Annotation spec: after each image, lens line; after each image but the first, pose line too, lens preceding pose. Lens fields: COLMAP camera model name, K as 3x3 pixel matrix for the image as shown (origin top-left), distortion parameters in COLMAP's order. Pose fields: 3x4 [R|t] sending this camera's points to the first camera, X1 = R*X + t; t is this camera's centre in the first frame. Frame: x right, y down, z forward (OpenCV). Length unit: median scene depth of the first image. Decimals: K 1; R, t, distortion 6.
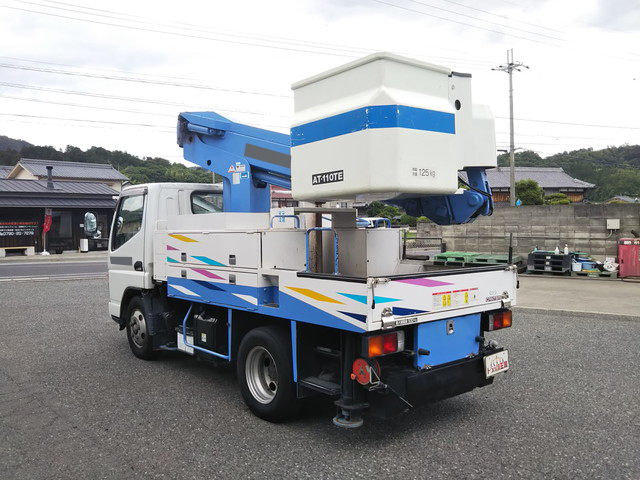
lens RADIAL K [[565.6, 0, 320.0], [0, 565.6, 240.0], [0, 0, 1]] dist [-0.026917, -0.005371]
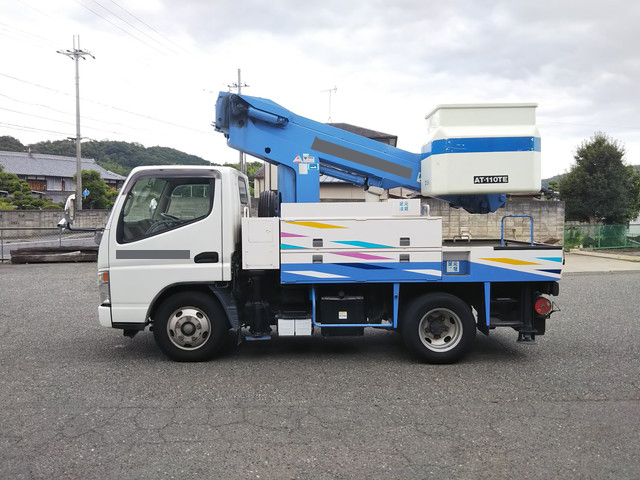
lens RADIAL K [[565.6, 0, 320.0], [0, 565.6, 240.0], [0, 0, 1]] dist [-0.026917, -0.005371]
pose [[0.644815, -0.028929, 0.763791, -0.891104], [0.015946, 0.999575, 0.024398, -0.000342], [-0.764172, -0.003553, 0.645003, 0.276811]]
